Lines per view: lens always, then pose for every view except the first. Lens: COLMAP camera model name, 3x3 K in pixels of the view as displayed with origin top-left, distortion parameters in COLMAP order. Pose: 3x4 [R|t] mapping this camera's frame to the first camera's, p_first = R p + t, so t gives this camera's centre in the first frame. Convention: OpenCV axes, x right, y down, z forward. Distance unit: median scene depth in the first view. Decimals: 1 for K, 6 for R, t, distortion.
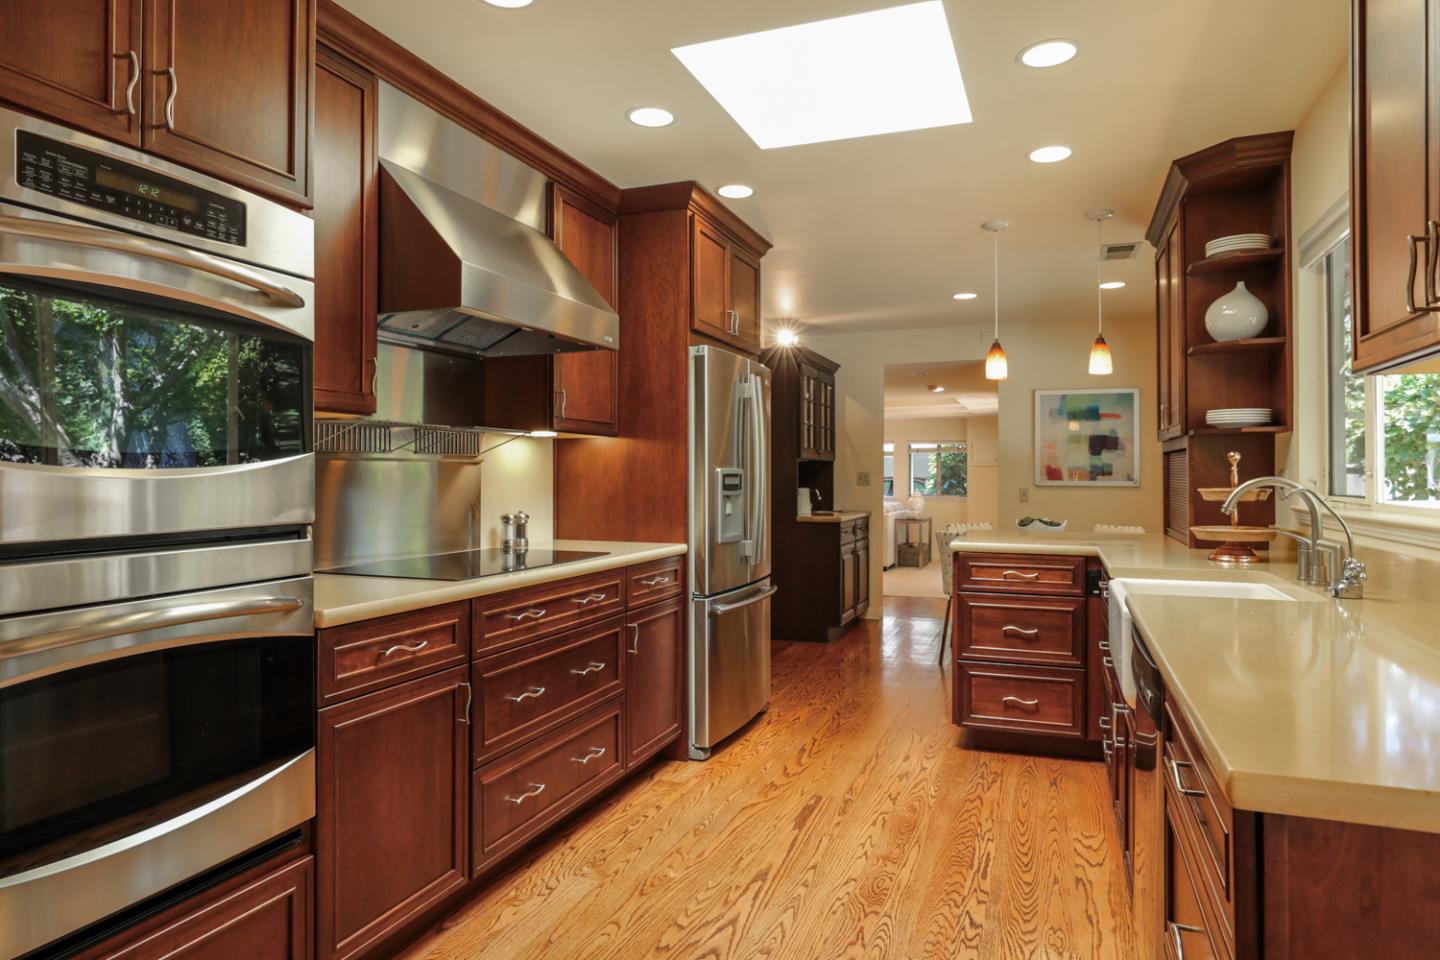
lens RADIAL K [[891.3, 0, 720.0], [0, 891.3, 480.0], [0, 0, 1]] dist [-0.000449, -0.000065]
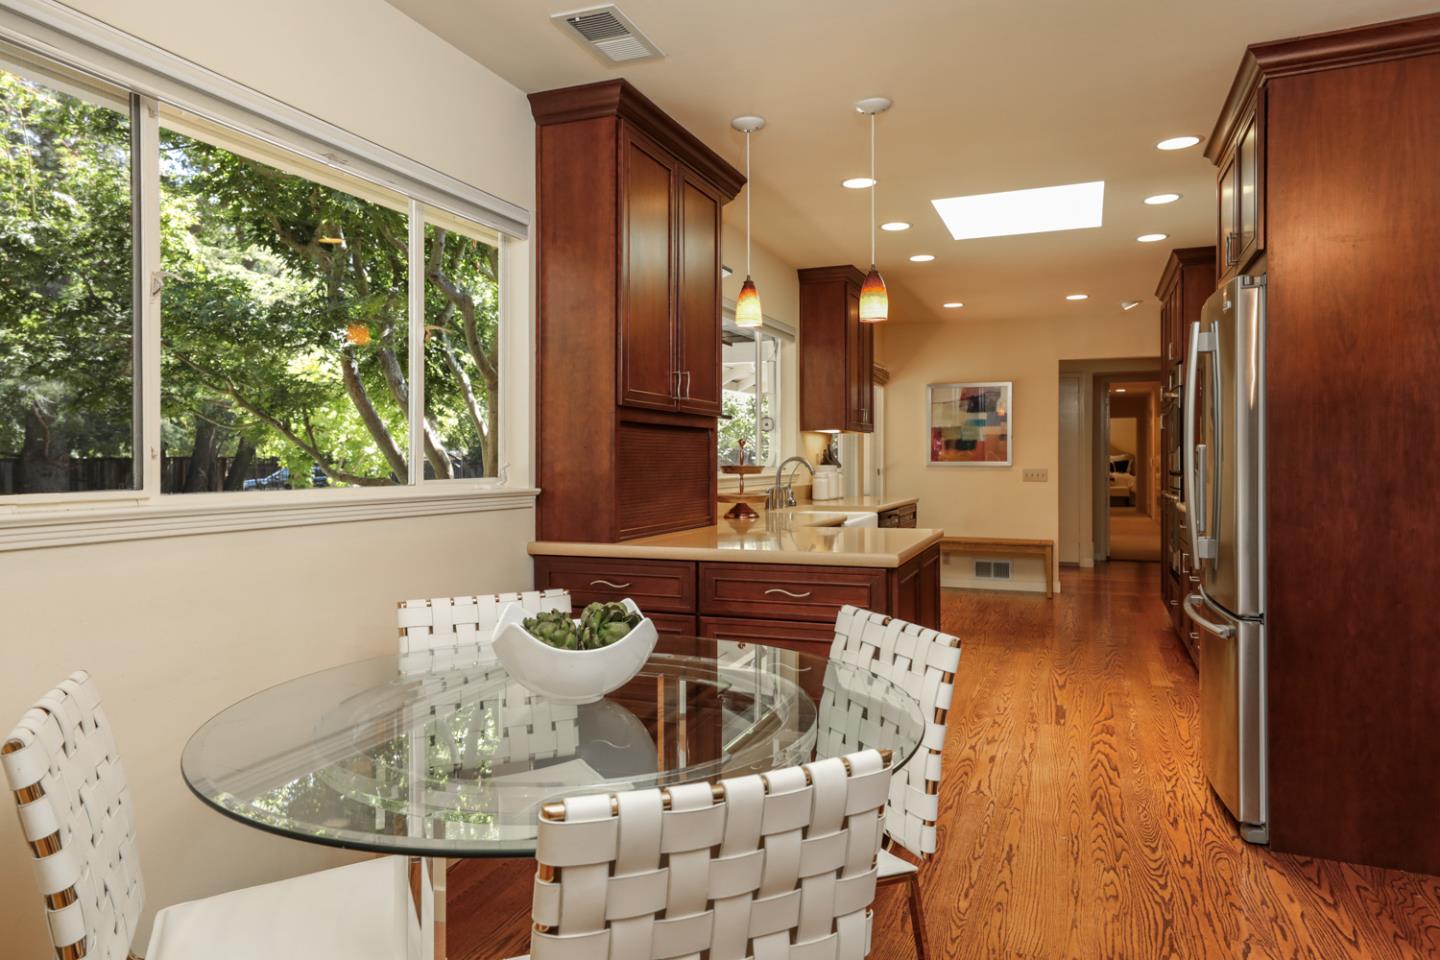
lens RADIAL K [[891.3, 0, 720.0], [0, 891.3, 480.0], [0, 0, 1]] dist [-0.000449, -0.000065]
pose [[-0.999642, 0.007755, 0.025603, 0.484468], [0.008273, 0.999762, 0.020203, 0.000743], [-0.025441, 0.020407, -0.999468, 2.002988]]
